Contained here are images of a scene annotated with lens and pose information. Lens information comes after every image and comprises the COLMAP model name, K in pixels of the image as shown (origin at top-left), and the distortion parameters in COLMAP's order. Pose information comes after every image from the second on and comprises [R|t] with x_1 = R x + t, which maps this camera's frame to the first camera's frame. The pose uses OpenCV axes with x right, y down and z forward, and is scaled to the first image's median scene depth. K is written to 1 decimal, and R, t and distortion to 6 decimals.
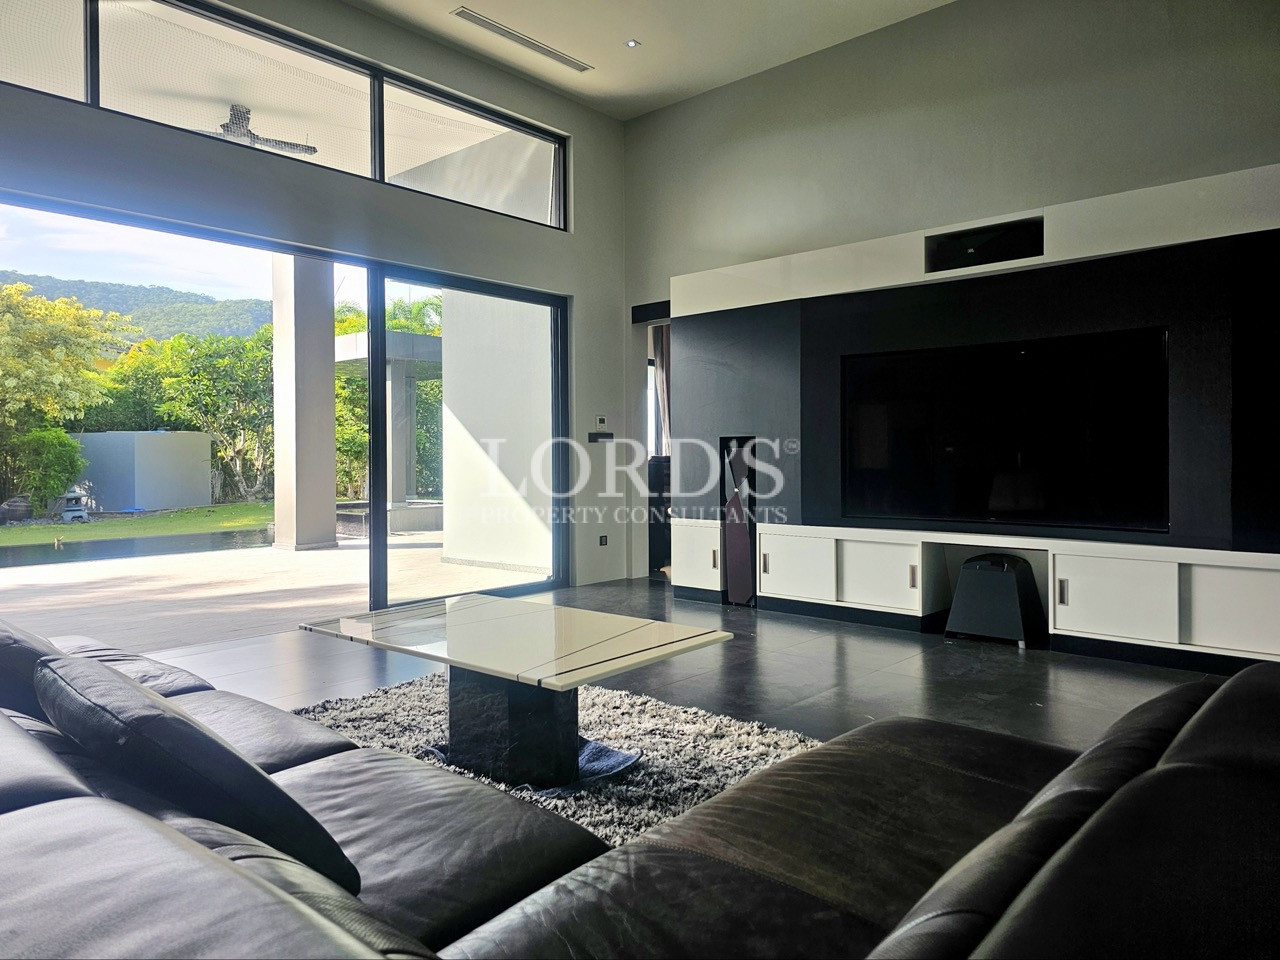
lens RADIAL K [[876.7, 0, 641.0], [0, 876.7, 476.4], [0, 0, 1]] dist [0.010957, 0.002615]
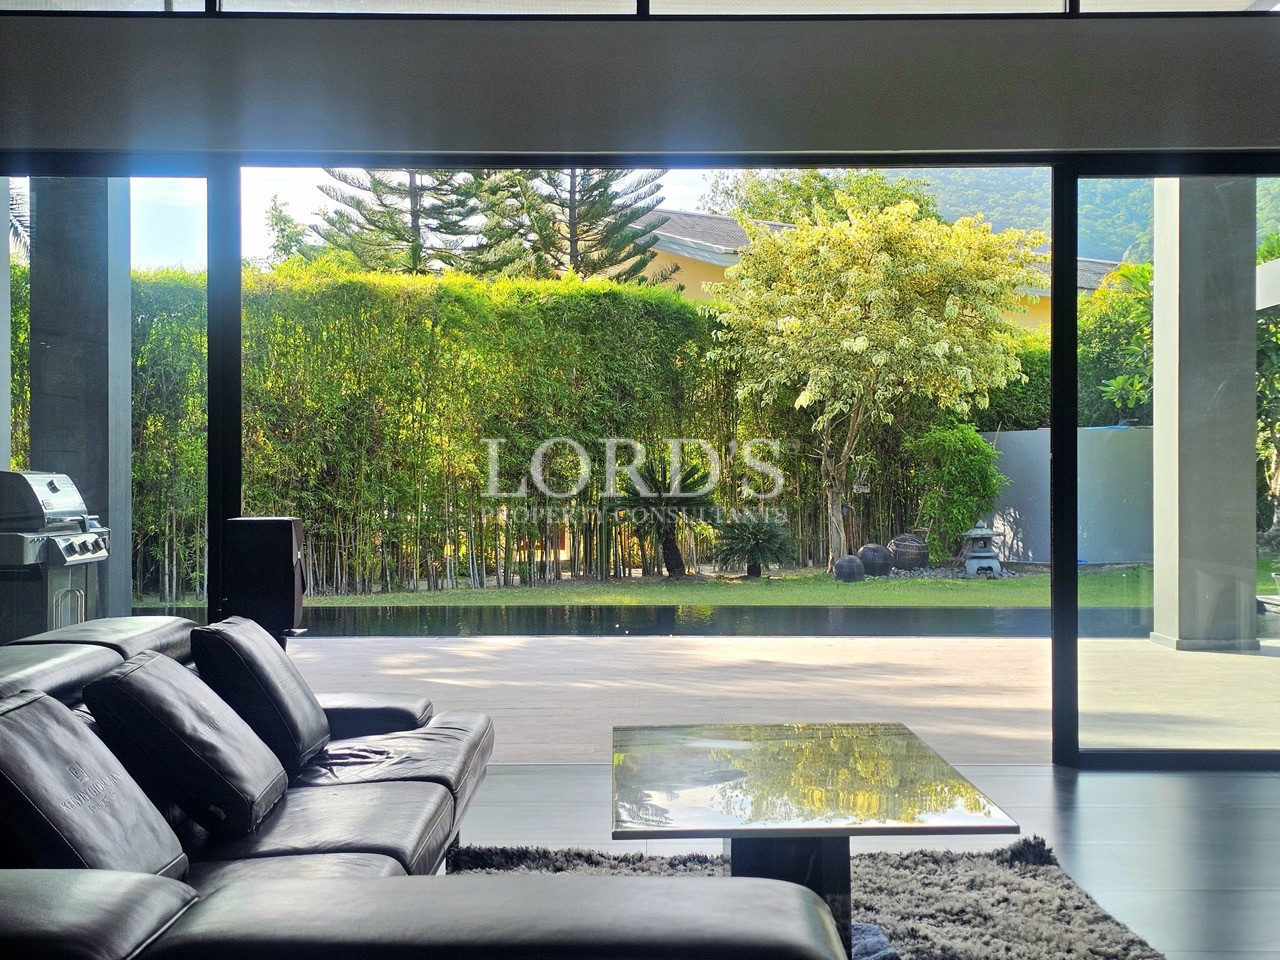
lens RADIAL K [[1748.0, 0, 639.2], [0, 1748.0, 477.9], [0, 0, 1]] dist [-0.005028, 0.000000]
pose [[0.657915, 0.008258, -0.753047, 0.126644], [-0.018124, 0.999824, -0.004871, -0.007139], [0.752874, 0.016853, 0.657949, 0.012081]]
